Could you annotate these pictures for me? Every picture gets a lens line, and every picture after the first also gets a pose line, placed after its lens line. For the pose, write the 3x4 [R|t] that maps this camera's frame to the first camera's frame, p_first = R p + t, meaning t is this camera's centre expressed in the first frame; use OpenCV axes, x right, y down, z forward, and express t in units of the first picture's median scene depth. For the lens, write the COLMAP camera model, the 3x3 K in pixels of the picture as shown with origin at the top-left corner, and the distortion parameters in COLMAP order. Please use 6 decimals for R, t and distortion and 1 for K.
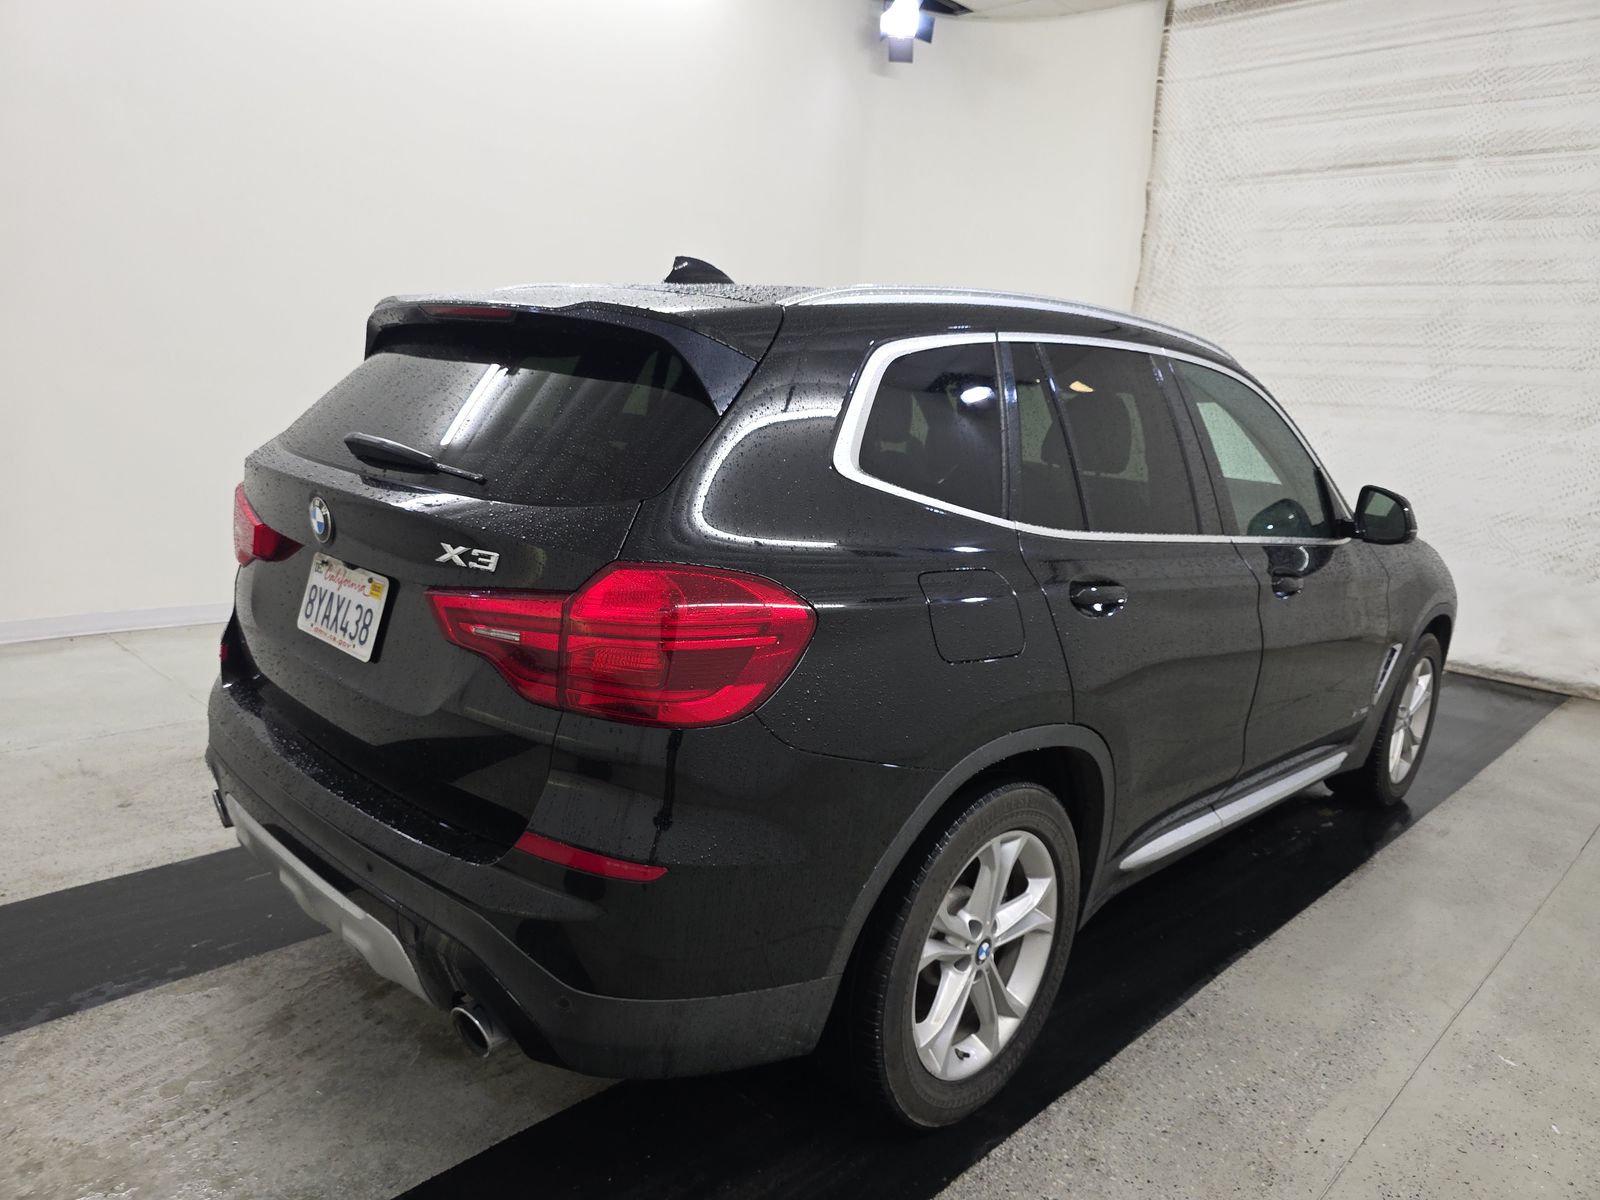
lens RADIAL K [[1089.9, 0, 805.8], [0, 1089.9, 609.7], [0, 0, 1]] dist [0.019417, -0.017766]
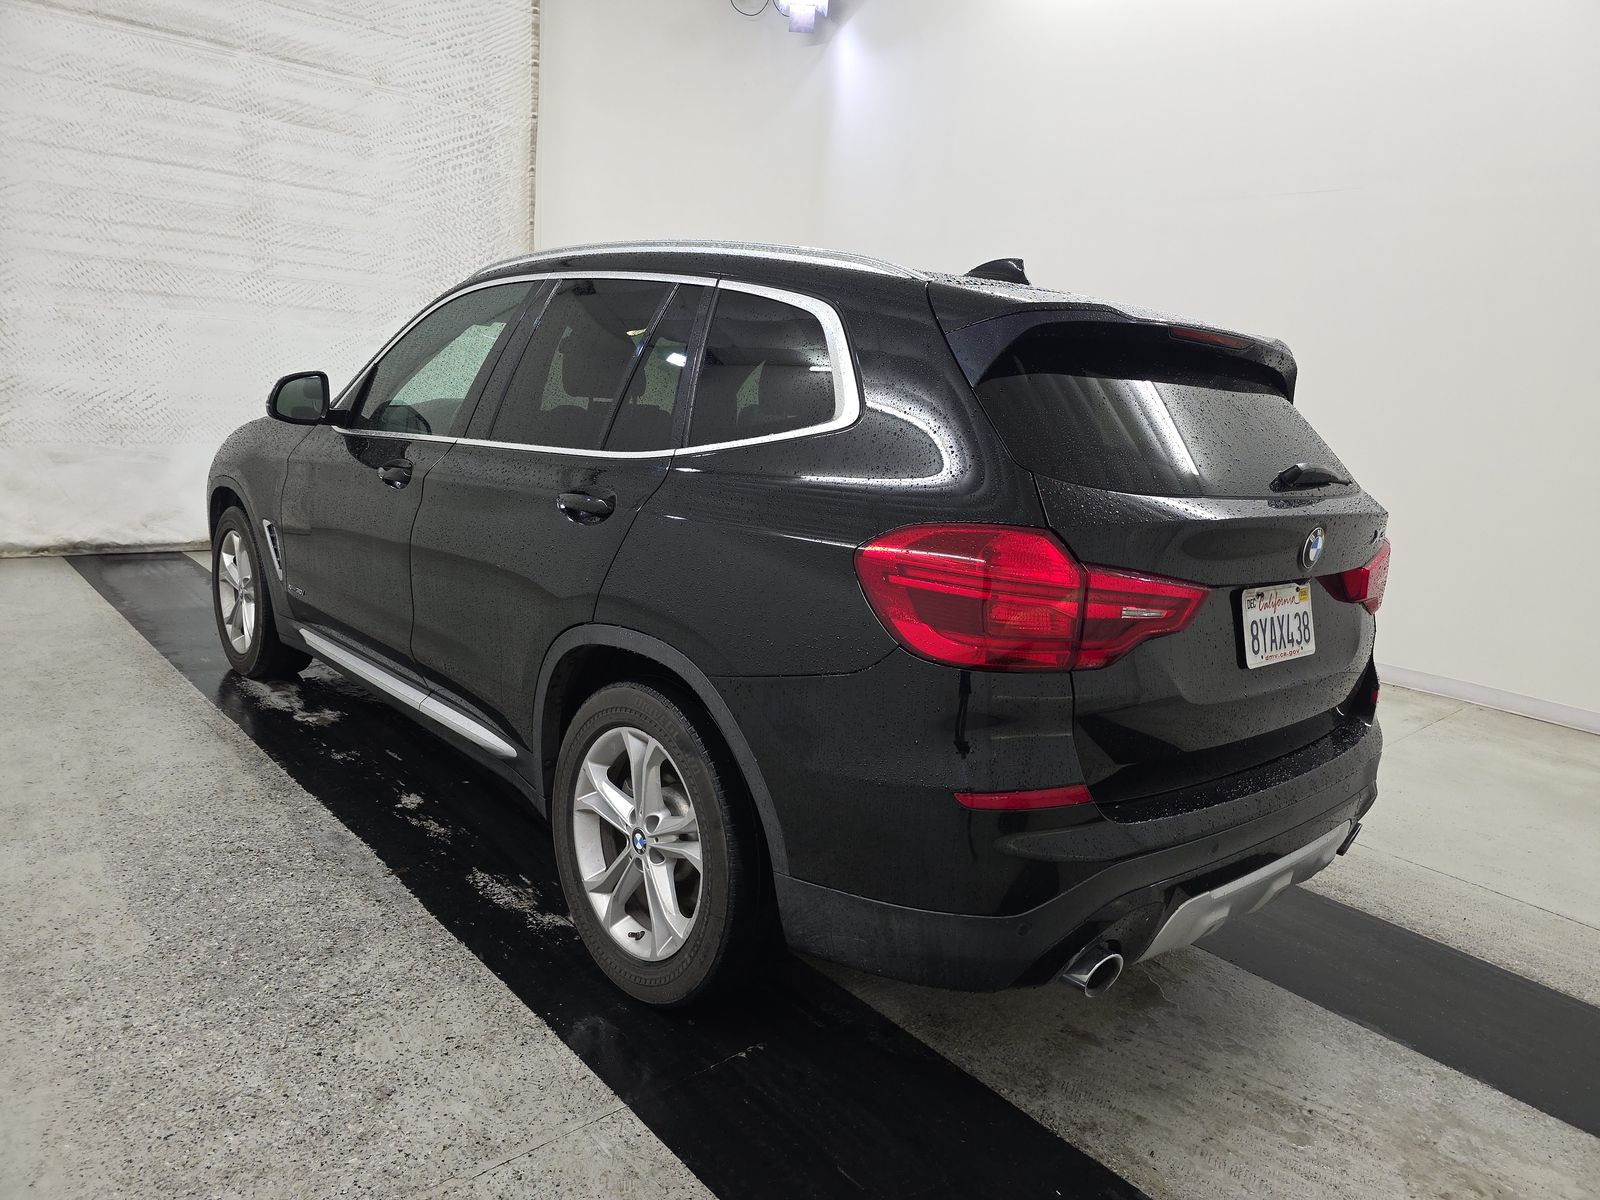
lens RADIAL K [[1059.1, 0, 807.3], [0, 1059.1, 631.3], [0, 0, 1]] dist [0.024107, -0.019877]
pose [[0.080815, -0.295060, 0.952055, -0.453174], [0.128810, 0.950261, 0.283570, -0.109921], [-0.988371, 0.099718, 0.114802, 0.414485]]
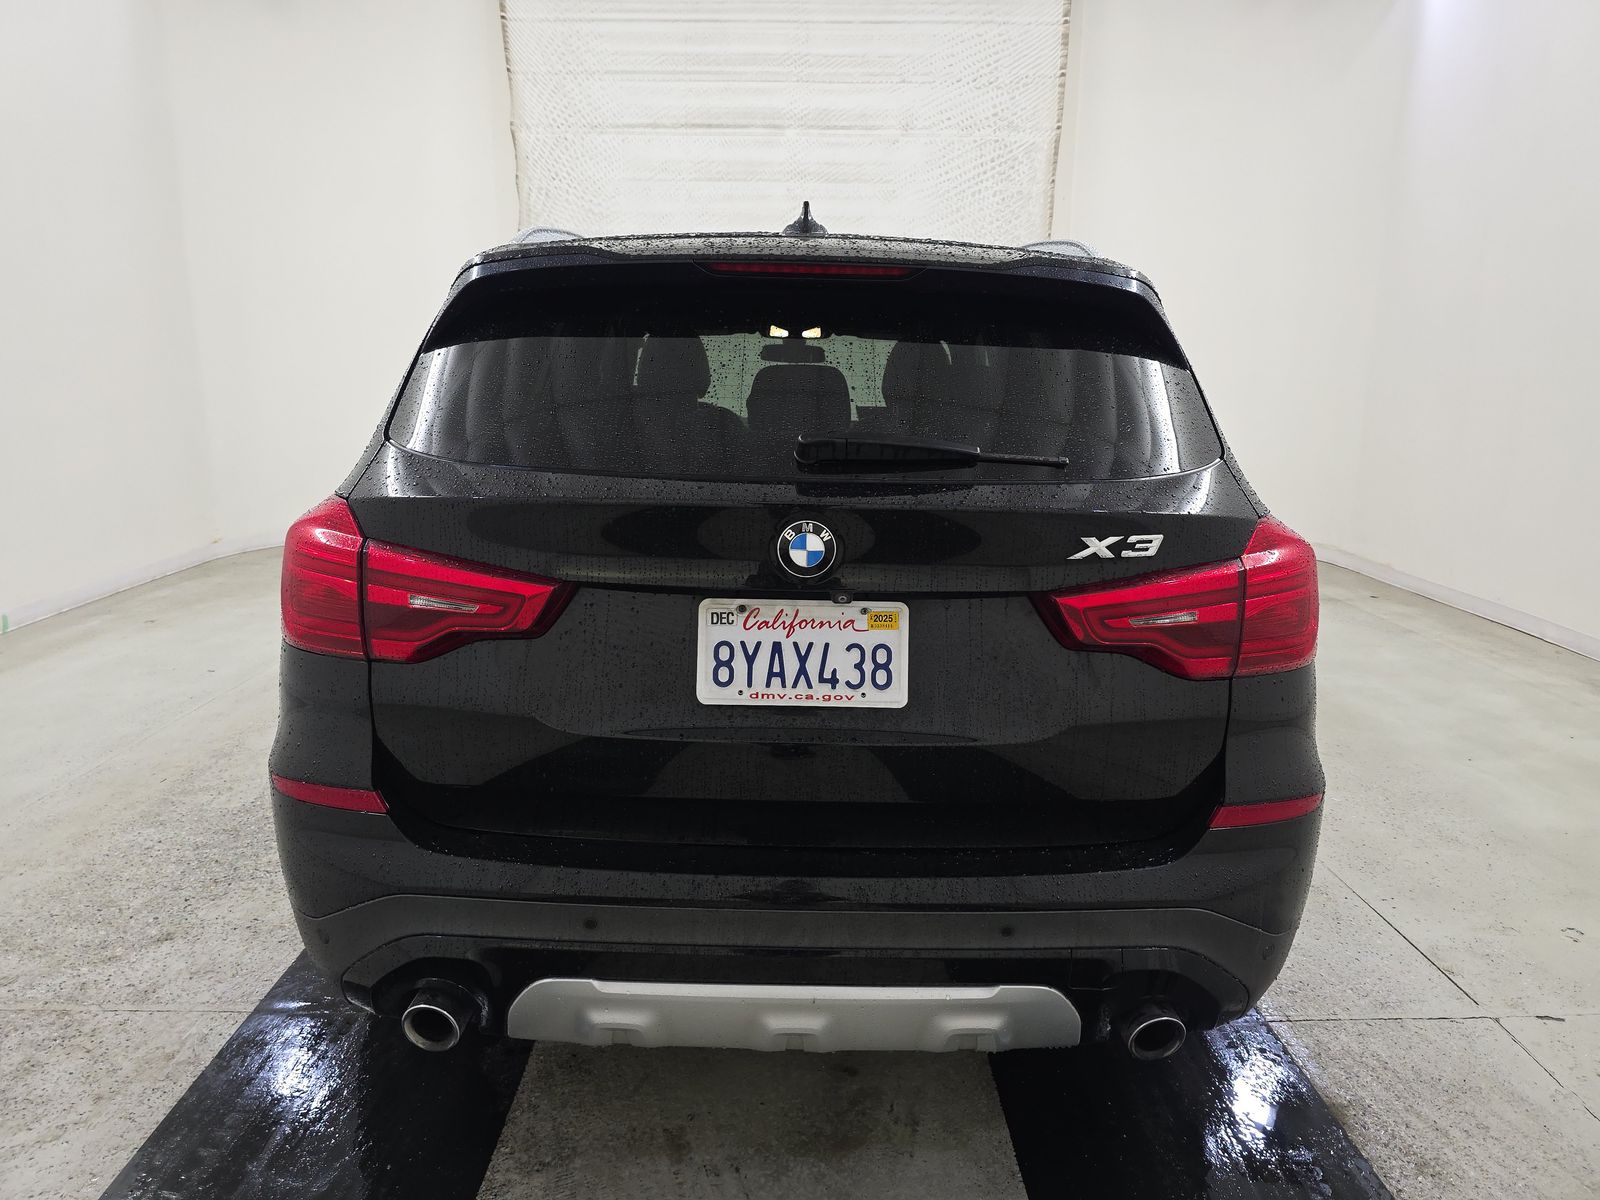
lens RADIAL K [[1061.0, 0, 800.0], [0, 1061.0, 600.0], [0, 0, 1]] dist [0.082978, -0.097234]
pose [[0.715260, -0.210820, 0.666302, -0.285943], [0.177880, 0.976933, 0.118154, -0.040804], [-0.675841, 0.034011, 0.736262, 0.135789]]
